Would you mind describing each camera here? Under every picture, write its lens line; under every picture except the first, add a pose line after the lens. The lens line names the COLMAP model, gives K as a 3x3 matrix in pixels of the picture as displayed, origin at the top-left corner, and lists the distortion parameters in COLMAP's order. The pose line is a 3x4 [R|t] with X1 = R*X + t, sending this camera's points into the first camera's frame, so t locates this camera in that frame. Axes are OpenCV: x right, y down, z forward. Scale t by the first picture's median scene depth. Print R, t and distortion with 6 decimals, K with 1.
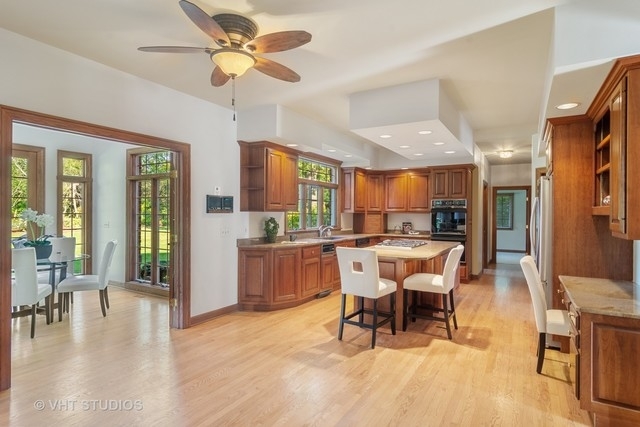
lens RADIAL K [[344.7, 0, 320.0], [0, 344.7, 213.5], [0, 0, 1]] dist [0.000995, 0.000657]
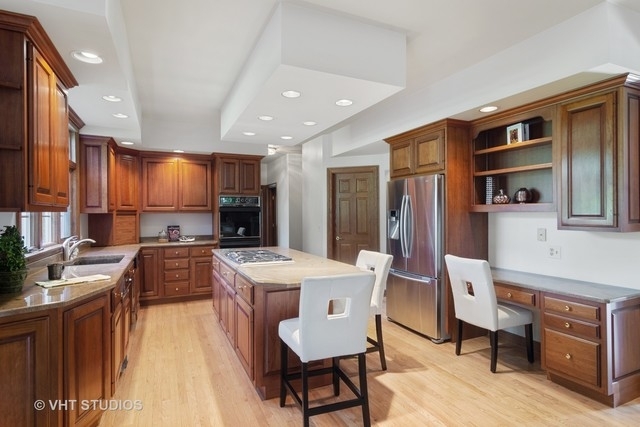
lens RADIAL K [[344.7, 0, 320.0], [0, 344.7, 213.5], [0, 0, 1]] dist [0.000995, 0.000657]
pose [[0.565908, -0.010762, 0.824398, -0.213164], [0.009622, 0.999933, 0.006449, -0.002058], [-0.824412, 0.004283, 0.565974, 0.395847]]
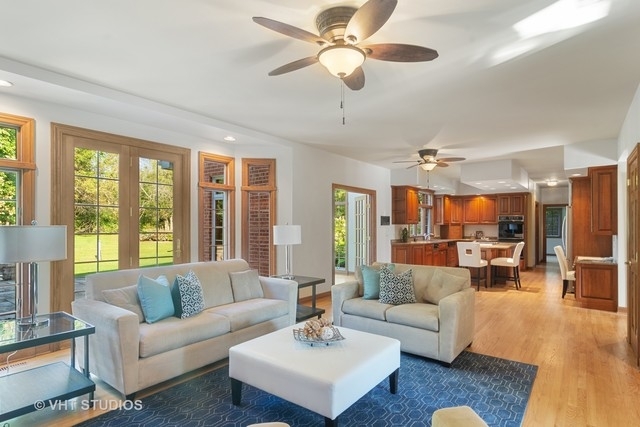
lens RADIAL K [[346.7, 0, 318.8], [0, 346.7, 223.9], [0, 0, 1]] dist [0.000678, -0.000051]
pose [[0.993123, -0.004814, -0.116974, -0.297610], [0.004369, 0.999982, -0.004056, -0.002477], [0.116992, 0.003517, 0.993127, -0.633654]]
